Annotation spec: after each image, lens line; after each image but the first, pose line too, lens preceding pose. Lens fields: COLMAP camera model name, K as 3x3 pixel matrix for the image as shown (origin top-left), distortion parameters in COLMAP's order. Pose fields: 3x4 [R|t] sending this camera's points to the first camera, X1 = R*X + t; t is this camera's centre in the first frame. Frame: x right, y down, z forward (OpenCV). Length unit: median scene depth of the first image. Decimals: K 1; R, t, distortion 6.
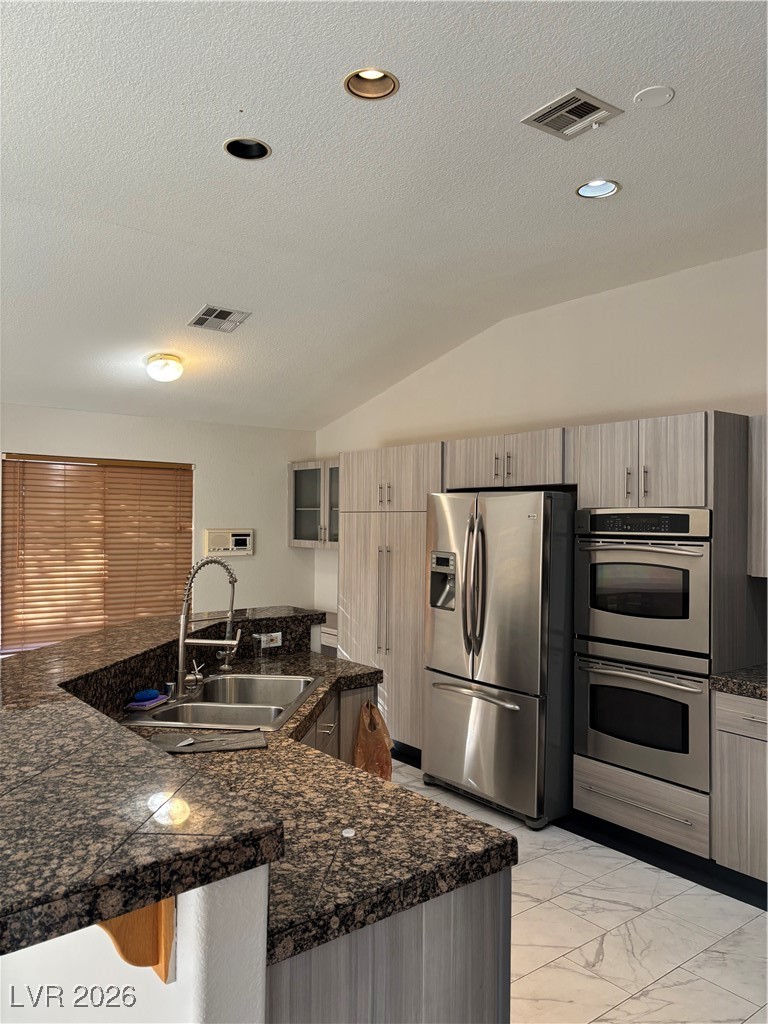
lens RADIAL K [[770.2, 0, 383.5], [0, 770.2, 511.9], [0, 0, 1]] dist [0.007801, 0.000812]
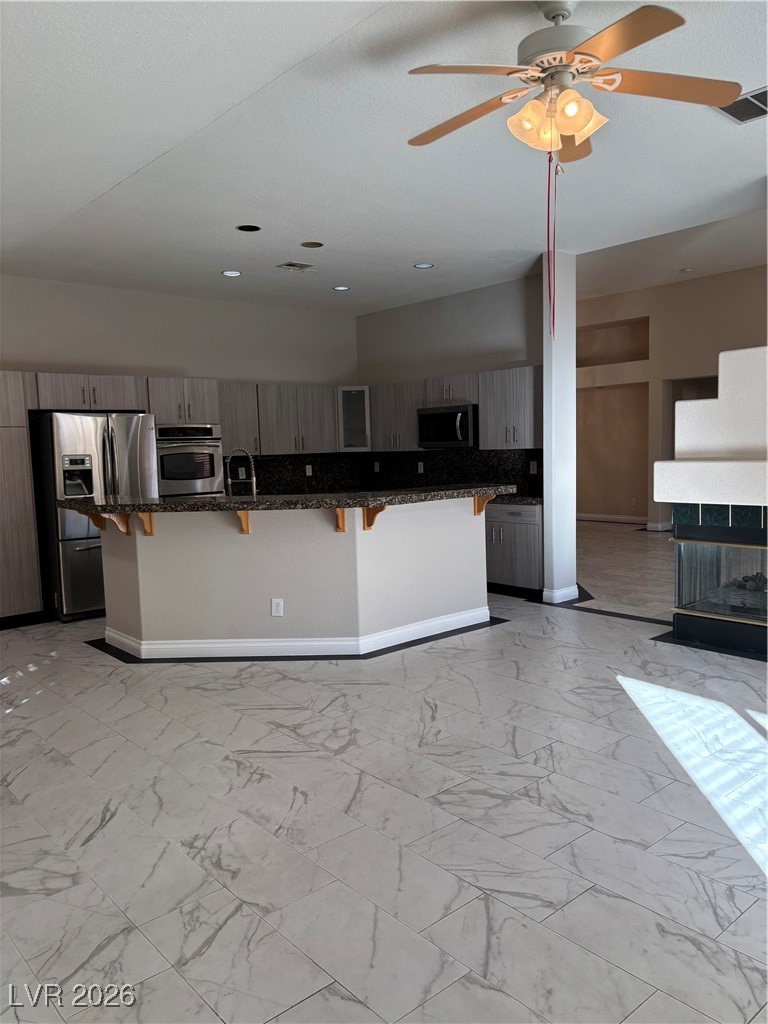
lens RADIAL K [[770.2, 0, 383.4], [0, 770.2, 512.8], [0, 0, 1]] dist [0.007801, 0.000812]
pose [[-0.065274, -0.097731, 0.993070, -1.398467], [0.017565, 0.994926, 0.099068, 0.027503], [-0.997713, 0.023910, -0.063226, 0.538599]]
